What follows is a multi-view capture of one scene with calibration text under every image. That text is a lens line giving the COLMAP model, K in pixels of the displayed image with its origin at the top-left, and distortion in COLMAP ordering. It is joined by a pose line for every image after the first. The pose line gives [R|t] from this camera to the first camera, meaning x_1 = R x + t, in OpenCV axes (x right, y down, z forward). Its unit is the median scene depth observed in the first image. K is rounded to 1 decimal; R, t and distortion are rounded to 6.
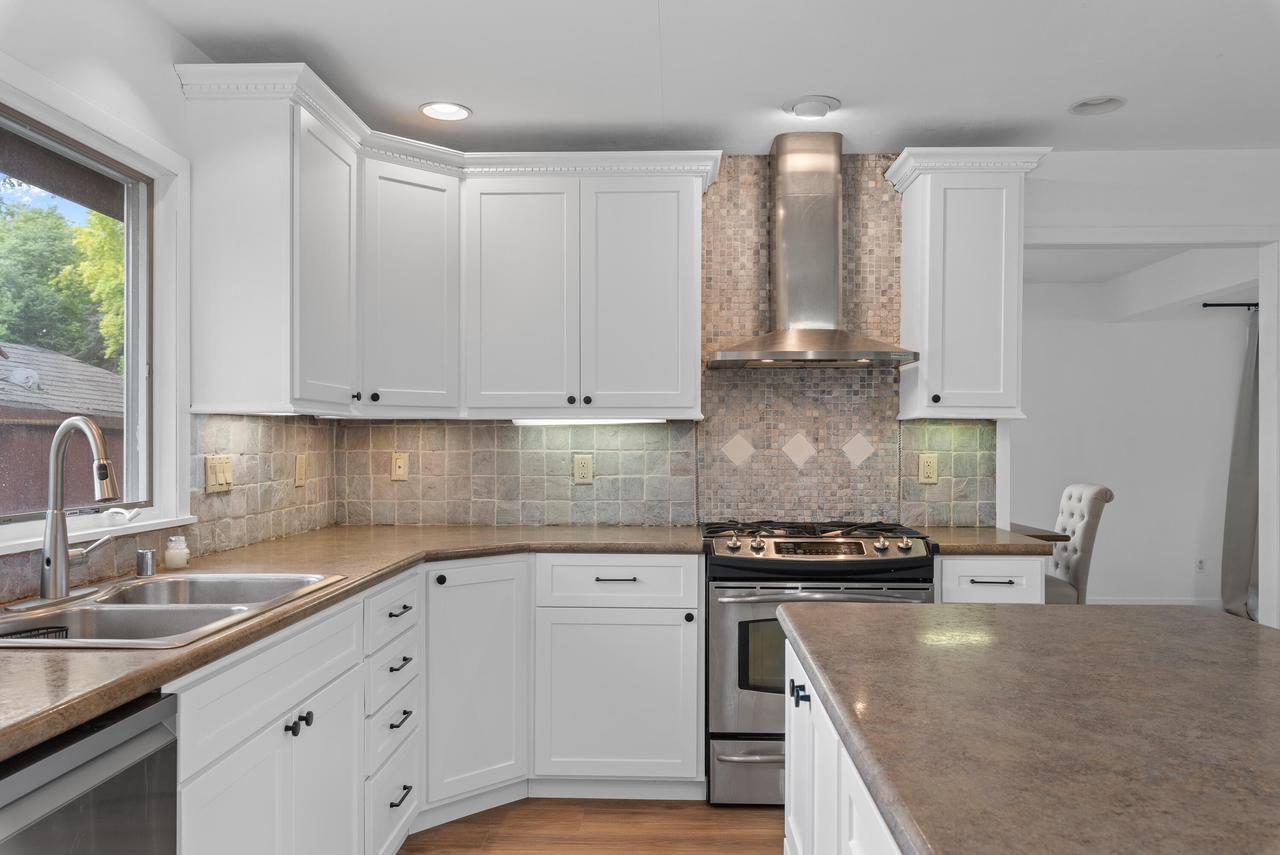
lens RADIAL K [[925.6, 0, 647.4], [0, 925.6, 436.8], [0, 0, 1]] dist [0.001729, -0.000931]
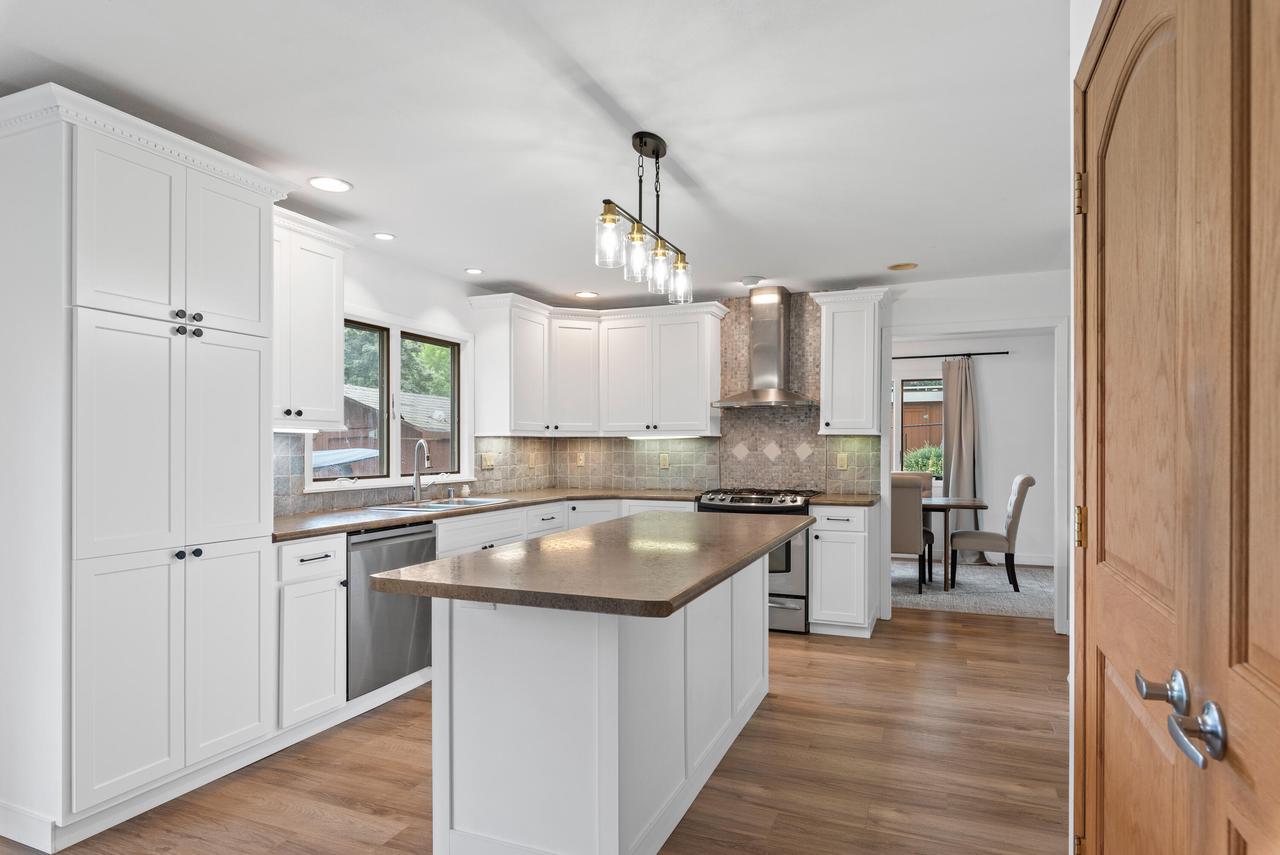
lens RADIAL K [[725.6, 0, 648.1], [0, 725.6, 445.9], [0, 0, 1]] dist [0.000854, -0.002173]
pose [[0.936757, -0.002202, -0.349974, 0.470865], [0.004207, 0.999979, 0.004968, -0.006060], [0.349956, -0.006126, 0.936746, -0.497323]]
